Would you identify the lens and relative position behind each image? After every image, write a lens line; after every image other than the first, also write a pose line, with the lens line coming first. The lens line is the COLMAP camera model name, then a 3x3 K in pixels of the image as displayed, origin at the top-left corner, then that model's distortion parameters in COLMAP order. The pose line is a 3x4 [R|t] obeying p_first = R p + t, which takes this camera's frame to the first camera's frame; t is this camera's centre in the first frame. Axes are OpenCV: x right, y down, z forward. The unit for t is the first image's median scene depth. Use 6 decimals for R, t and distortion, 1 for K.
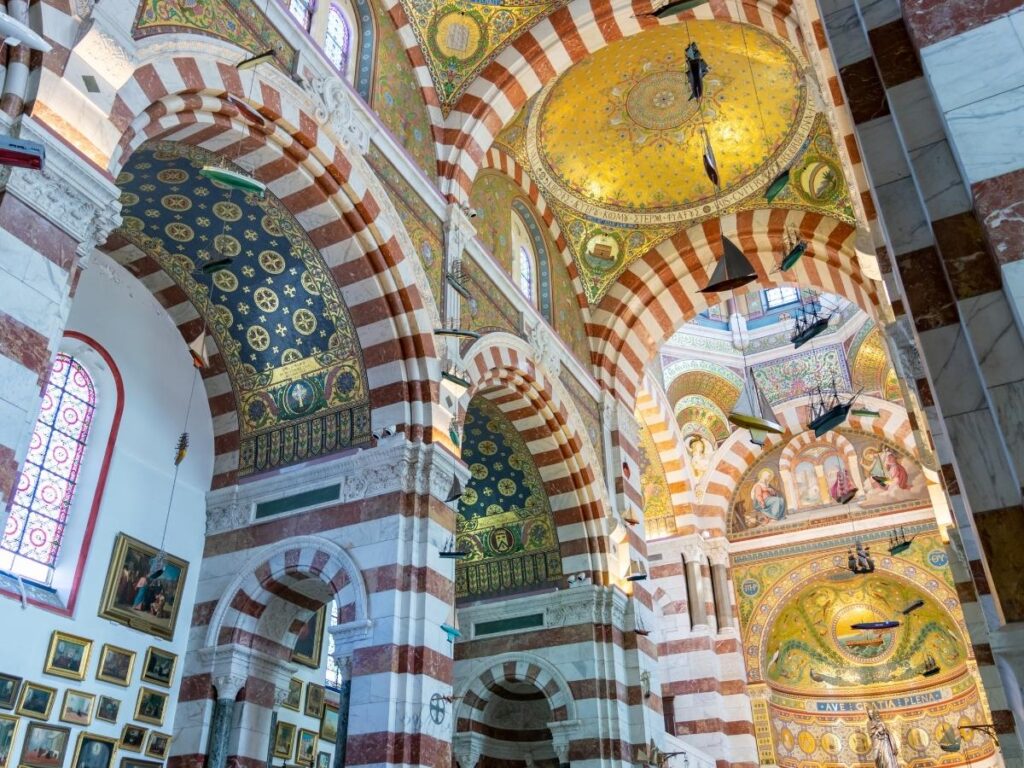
lens RADIAL K [[914.8, 0, 512.0], [0, 914.8, 384.0], [0, 0, 1]] dist [-0.003607, -0.000320]
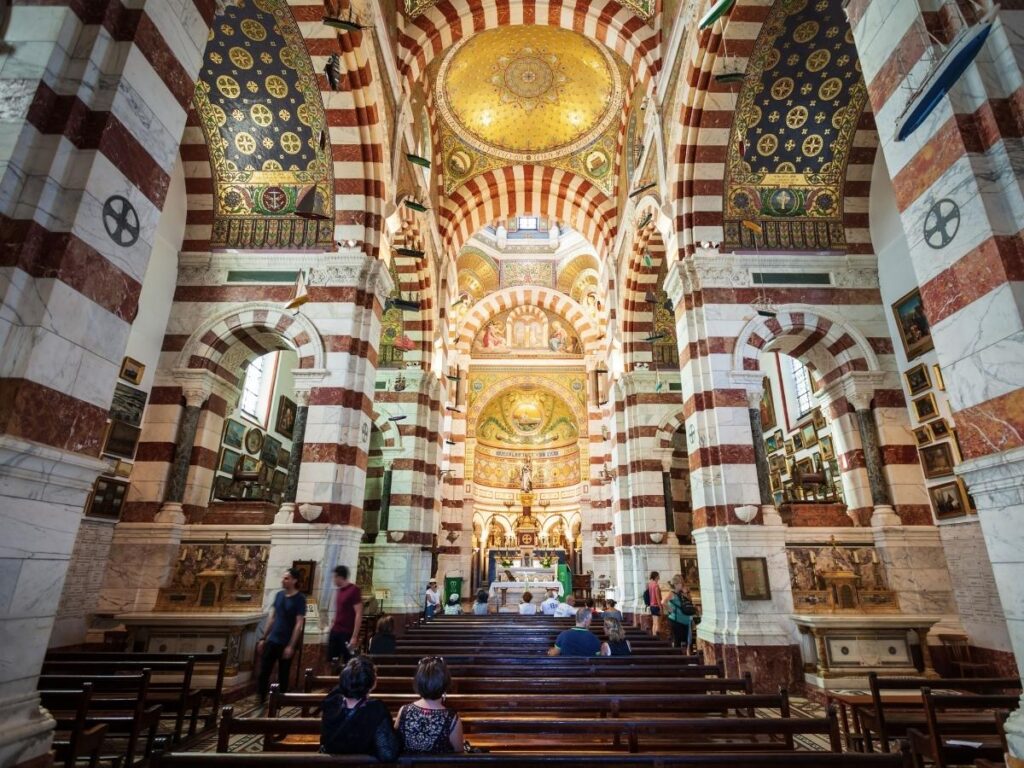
lens RADIAL K [[540.3, 0, 530.8], [0, 540.3, 378.9], [0, 0, 1]] dist [-0.006732, -0.000160]
pose [[0.885623, 0.155438, 0.437620, -0.198562], [-0.243434, 0.957867, 0.152420, 0.053263], [-0.395490, -0.241518, 0.886147, 0.088149]]
